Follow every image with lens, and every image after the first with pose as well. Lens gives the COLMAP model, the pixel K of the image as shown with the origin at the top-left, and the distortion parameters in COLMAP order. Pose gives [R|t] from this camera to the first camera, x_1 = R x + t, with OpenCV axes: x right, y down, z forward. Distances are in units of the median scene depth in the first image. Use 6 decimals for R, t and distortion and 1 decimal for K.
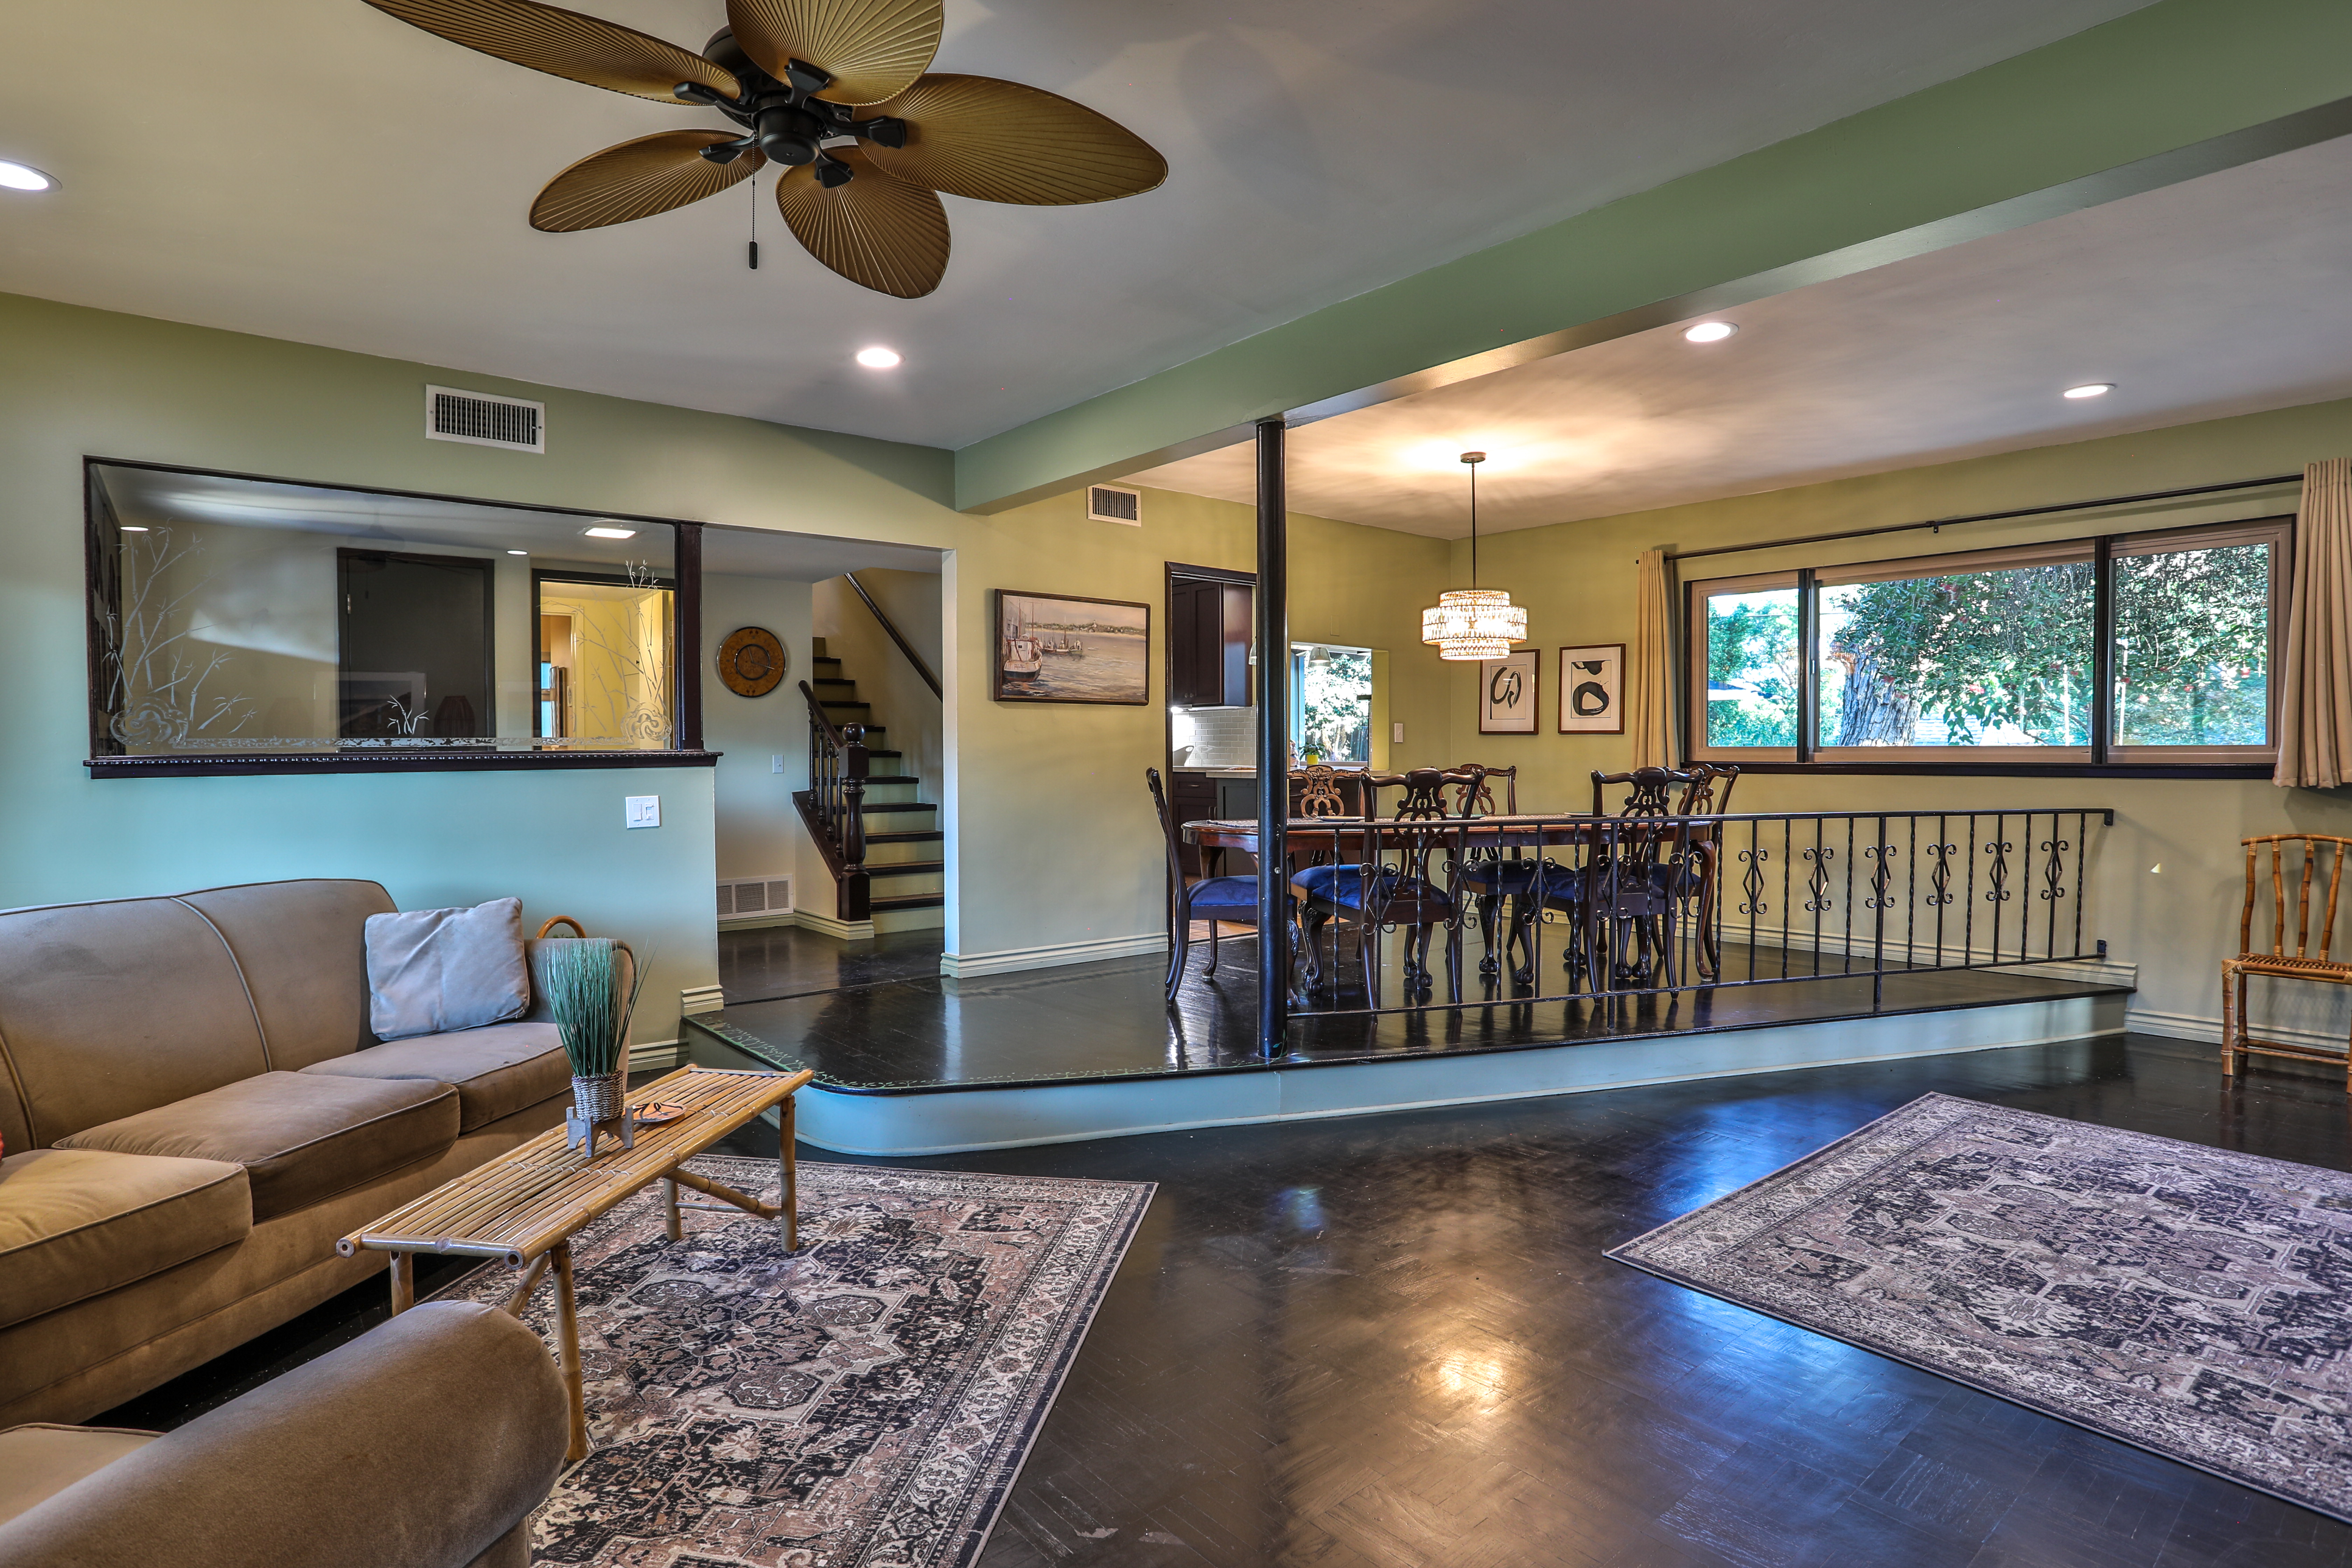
lens RADIAL K [[1204.1, 0, 1167.8], [0, 1204.1, 776.0], [0, 0, 1]] dist [-0.071092, 0.028168]
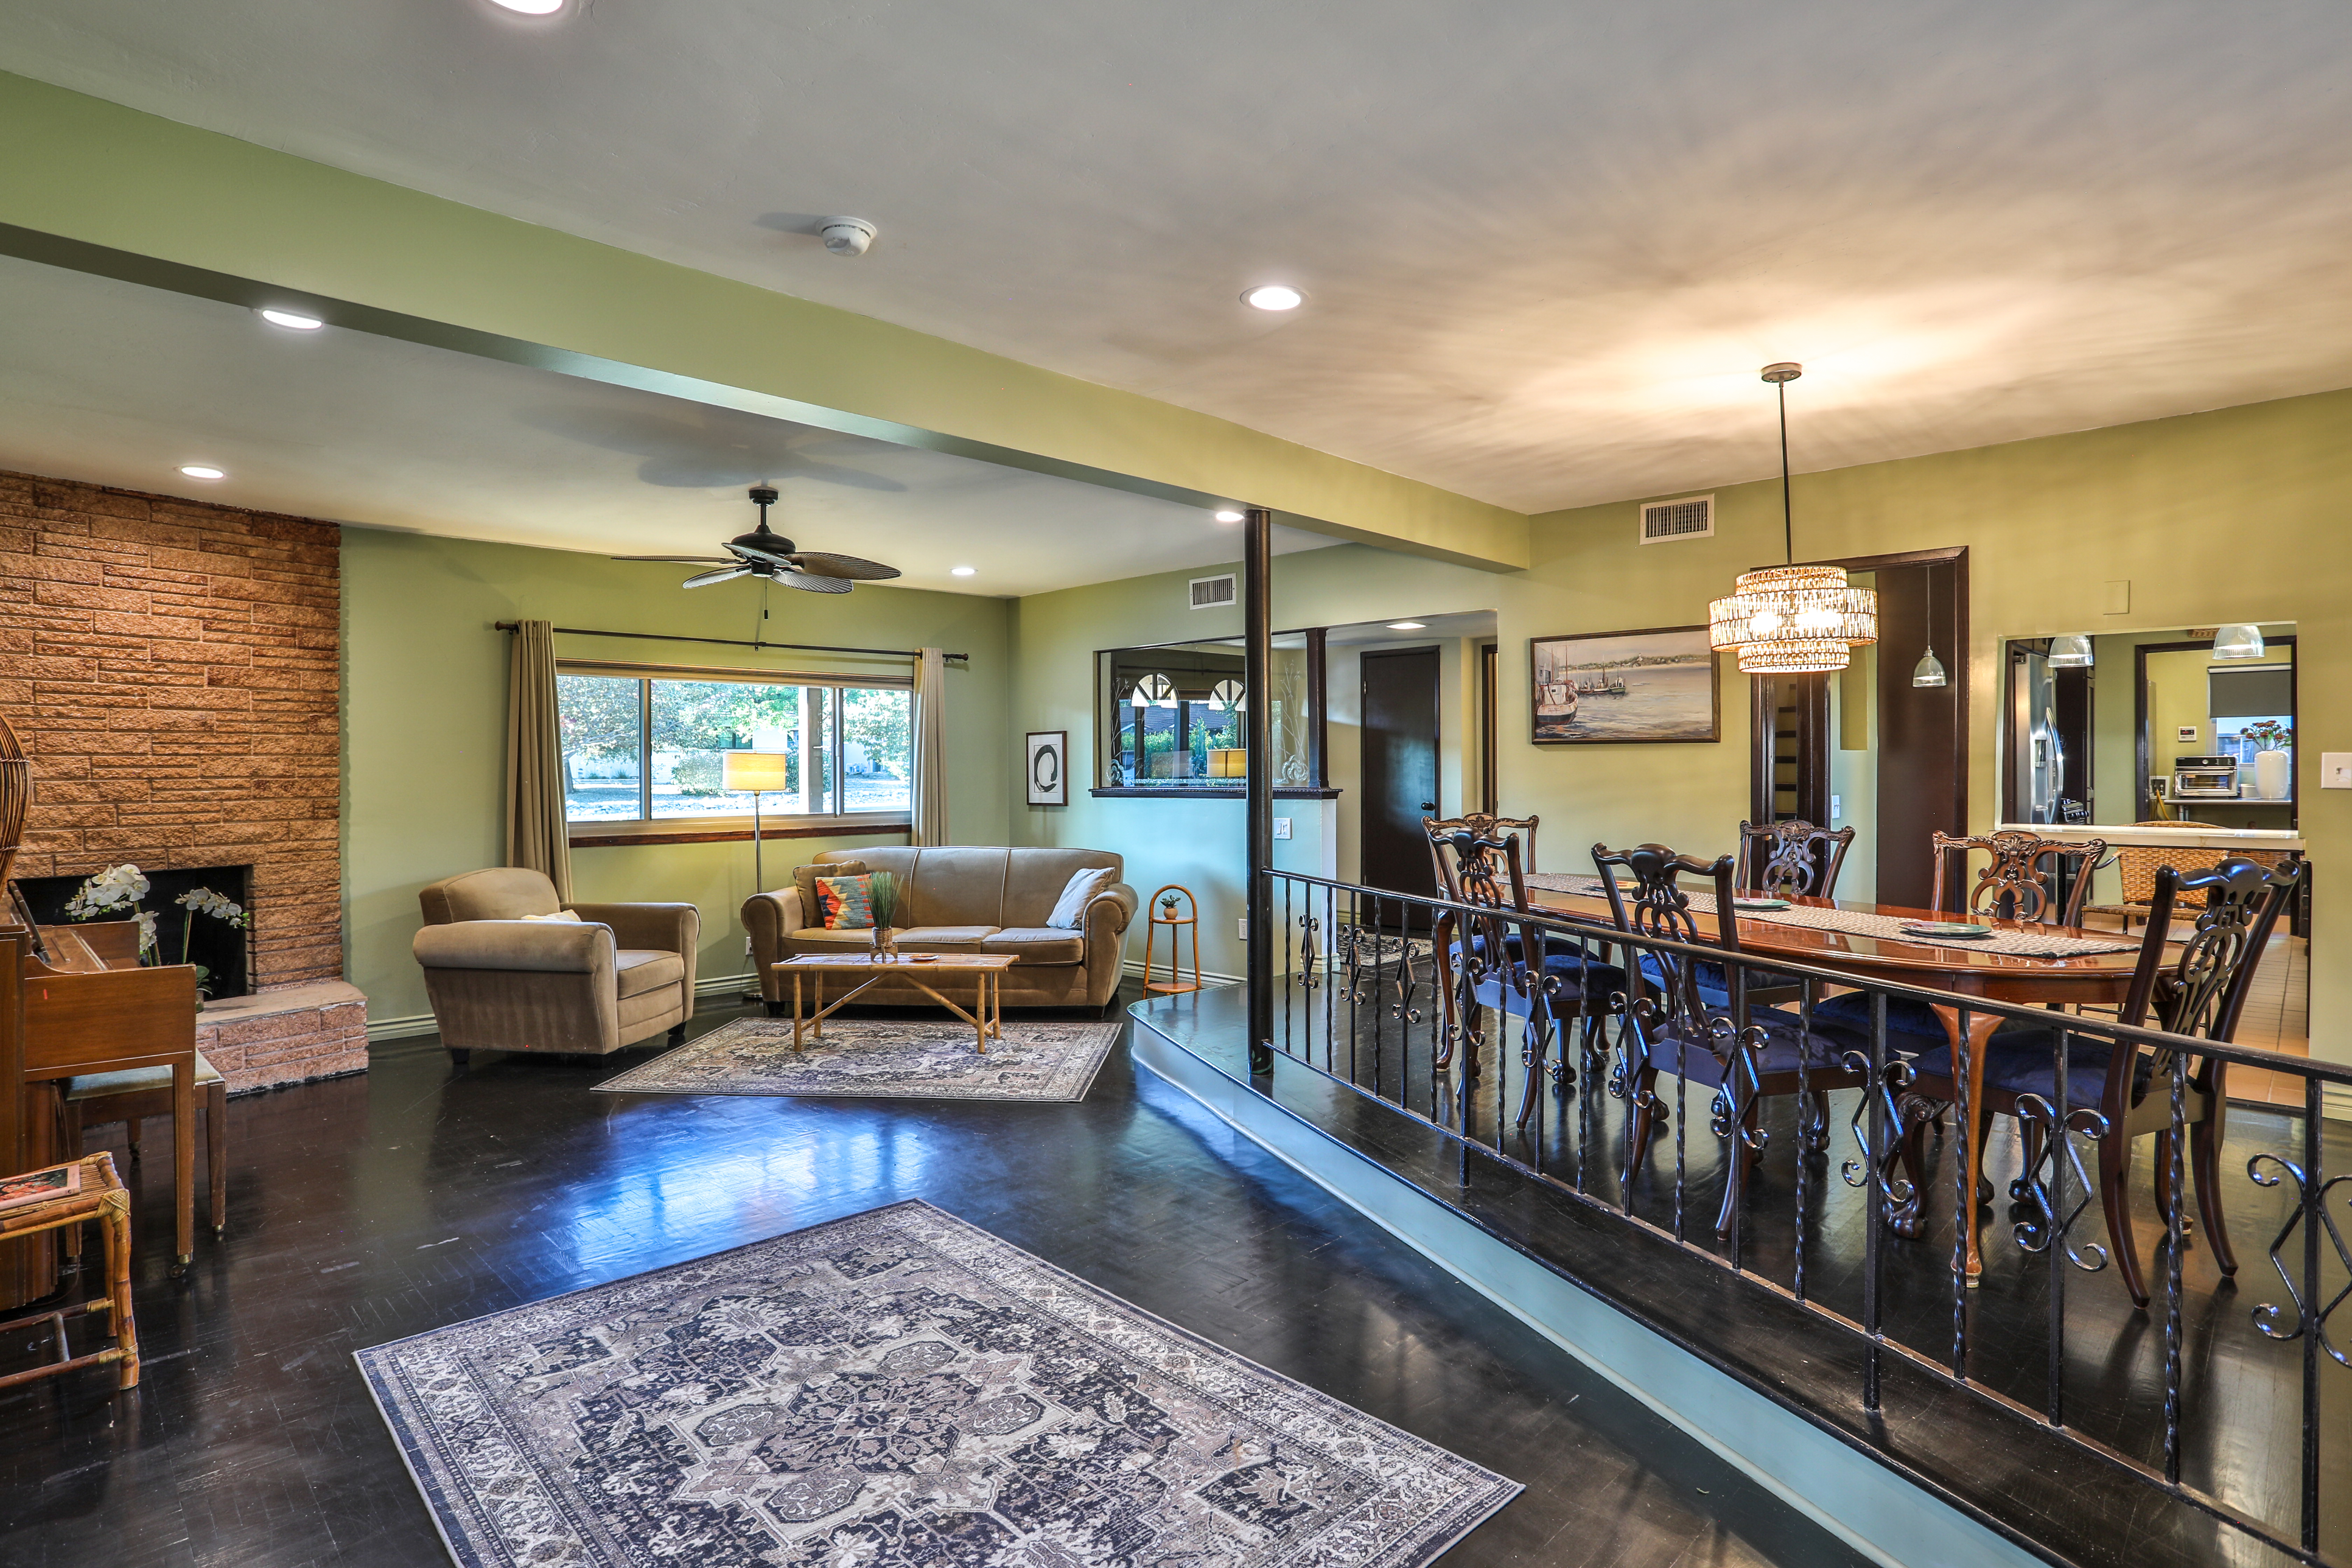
lens RADIAL K [[1204.1, 0, 1167.8], [0, 1204.1, 776.0], [0, 0, 1]] dist [-0.071092, 0.028168]
pose [[0.089487, 0.010103, -0.995937, 1.417382], [-0.017696, 0.999807, 0.008552, -0.062816], [0.995831, 0.016859, 0.089648, 0.961410]]
